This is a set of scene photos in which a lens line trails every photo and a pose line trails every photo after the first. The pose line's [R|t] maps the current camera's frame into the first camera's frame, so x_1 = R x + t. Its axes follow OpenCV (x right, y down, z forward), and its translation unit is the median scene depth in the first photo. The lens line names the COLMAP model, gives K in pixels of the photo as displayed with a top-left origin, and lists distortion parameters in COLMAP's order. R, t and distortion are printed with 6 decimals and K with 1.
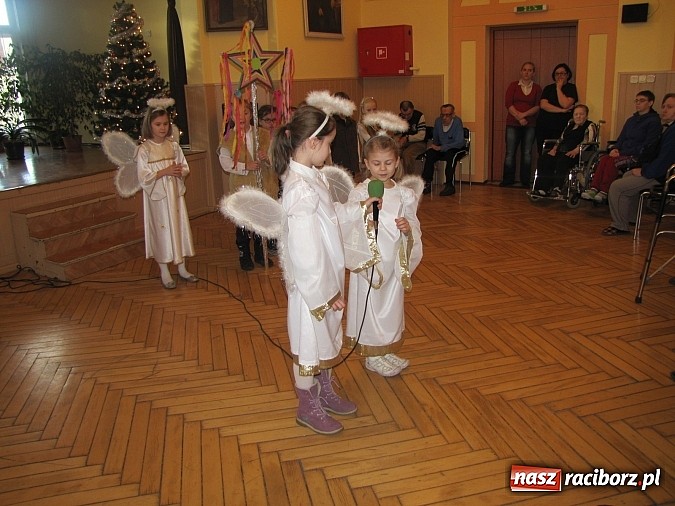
lens RADIAL K [[574.2, 0, 337.7], [0, 574.2, 229.1], [0, 0, 1]] dist [-0.185685, 0.169720]
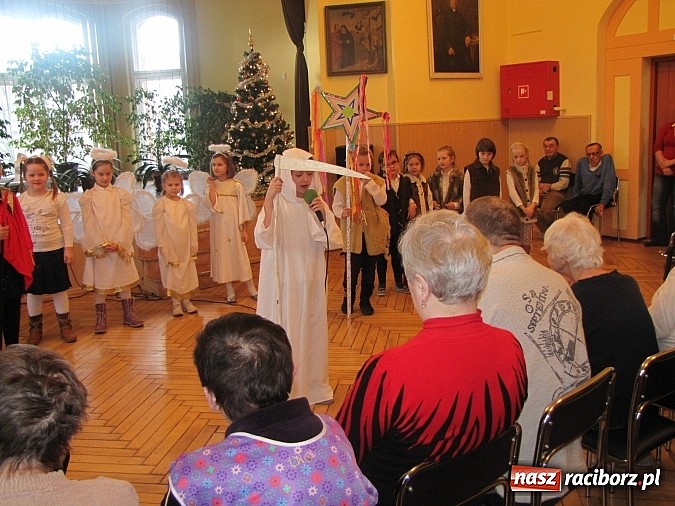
lens RADIAL K [[691.7, 0, 338.2], [0, 691.7, 241.8], [0, 0, 1]] dist [-0.133028, 0.244341]
pose [[0.927247, 0.060033, -0.369606, 0.284805], [-0.084598, 0.995129, -0.050603, 0.015698], [0.364767, 0.078189, 0.927810, -0.157520]]
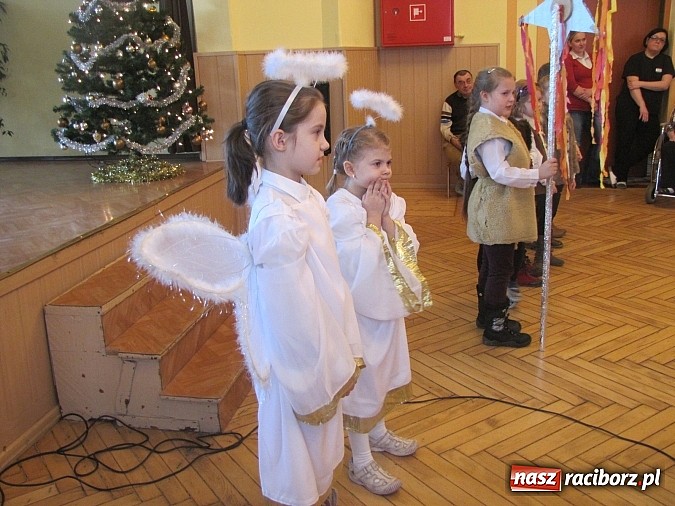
lens RADIAL K [[703.1, 0, 337.1], [0, 703.1, 215.3], [0, 0, 1]] dist [-0.057119, 0.002586]
pose [[0.936307, -0.079409, 0.342087, -0.434989], [0.095324, 0.994996, -0.029937, -0.050693], [-0.337998, 0.060640, 0.939191, 0.276087]]
